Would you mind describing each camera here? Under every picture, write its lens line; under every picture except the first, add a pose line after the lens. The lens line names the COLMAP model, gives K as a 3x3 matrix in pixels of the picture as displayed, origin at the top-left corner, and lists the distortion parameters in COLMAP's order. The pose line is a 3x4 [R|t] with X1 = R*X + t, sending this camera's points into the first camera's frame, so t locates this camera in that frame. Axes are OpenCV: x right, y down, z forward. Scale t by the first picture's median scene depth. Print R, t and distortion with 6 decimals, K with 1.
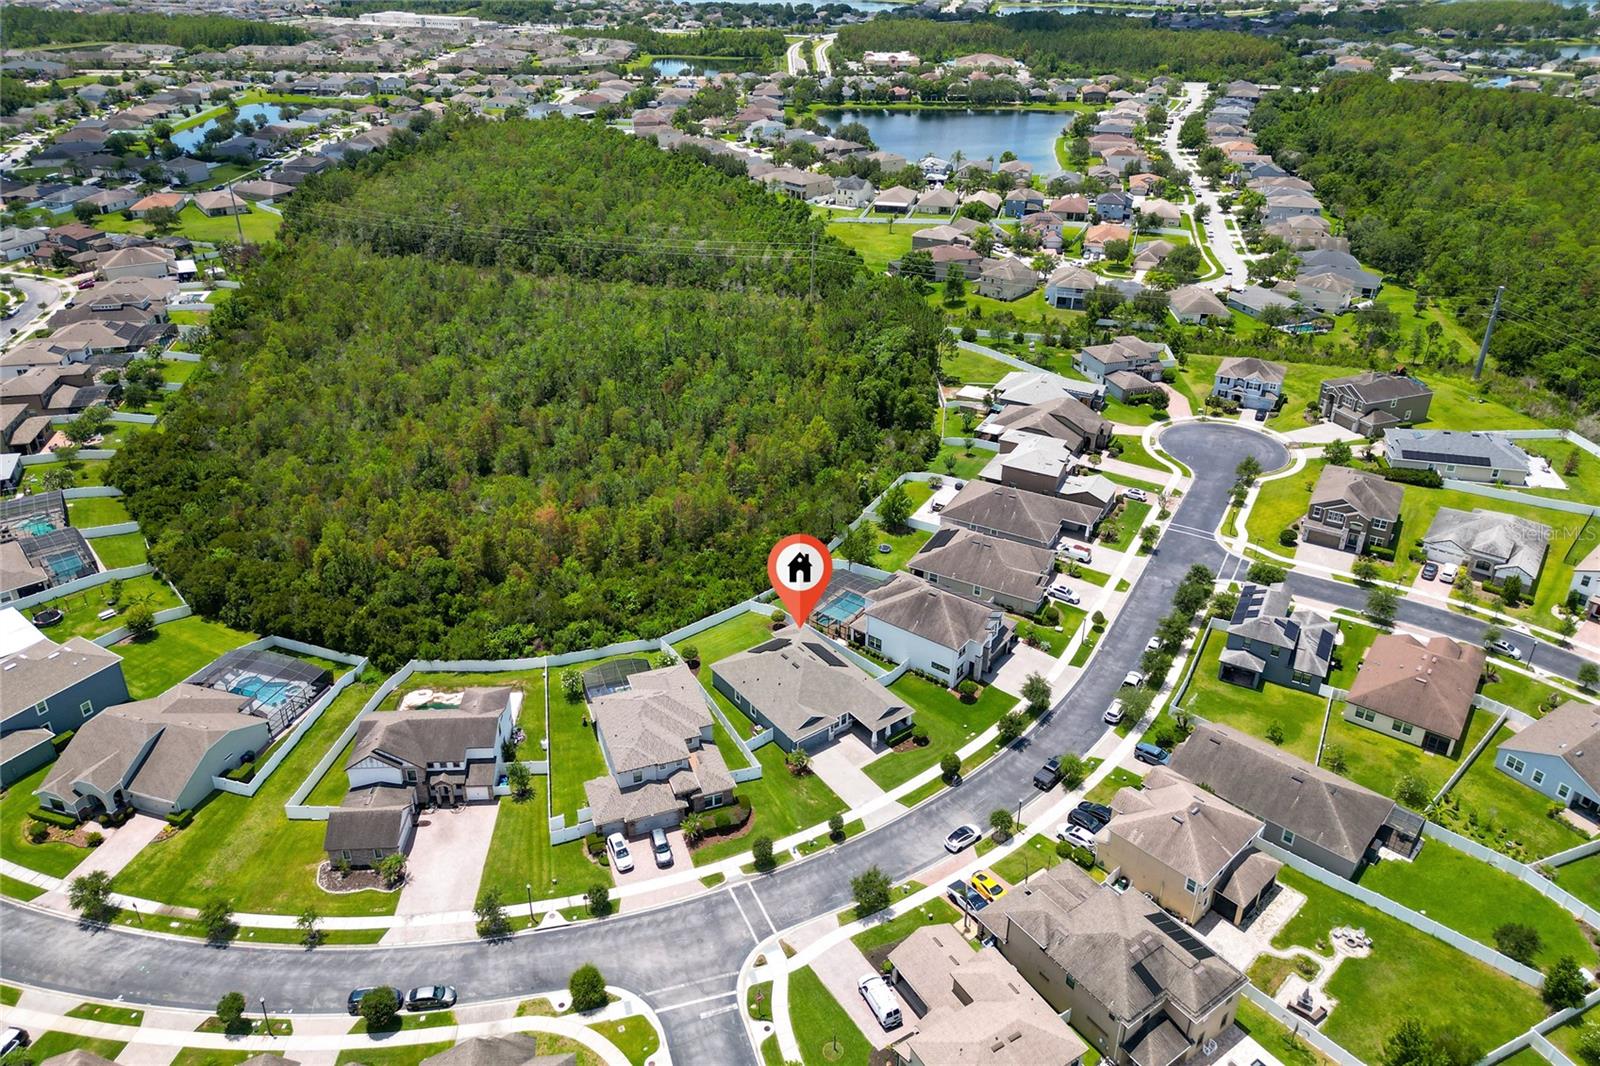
lens RADIAL K [[1125.2, 0, 798.0], [0, 1125.2, 492.6], [0, 0, 1]] dist [0.072772, -0.068467]
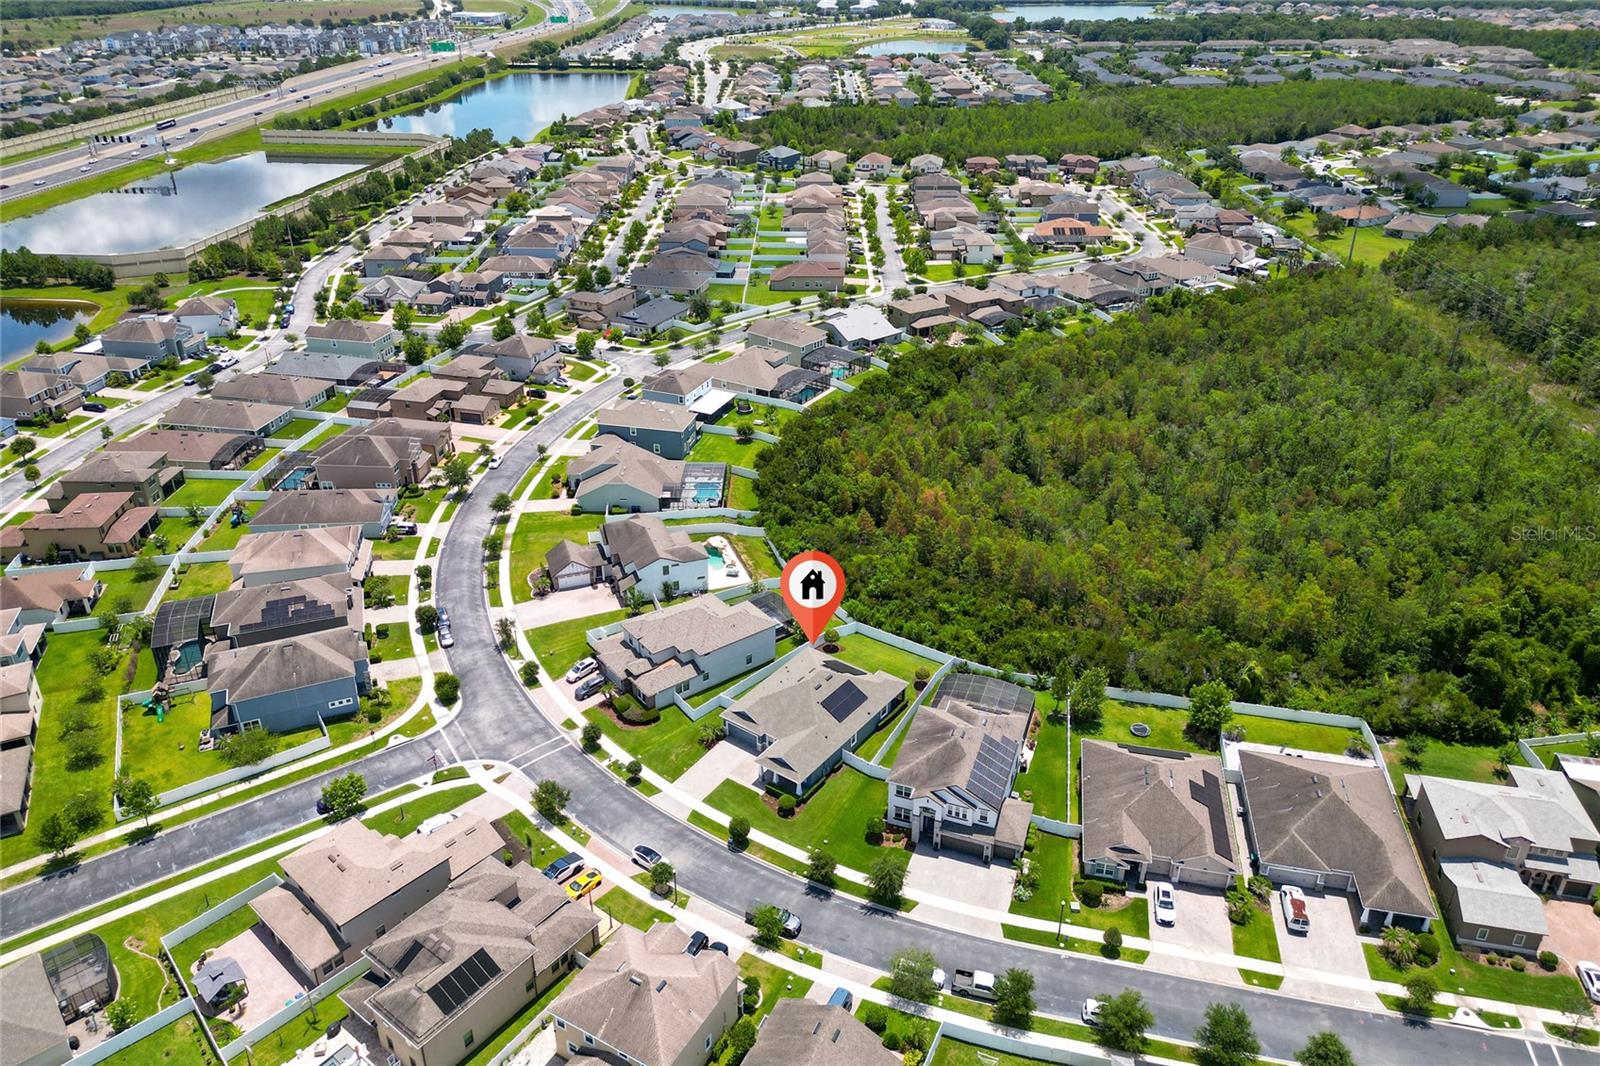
lens RADIAL K [[1125.2, 0, 799.8], [0, 1125.2, 520.5], [0, 0, 1]] dist [0.072772, -0.068467]
pose [[0.282644, 0.433066, -0.855901, 0.800257], [-0.429267, 0.855054, 0.290881, -0.260400], [0.857812, 0.285194, 0.427577, 0.536501]]
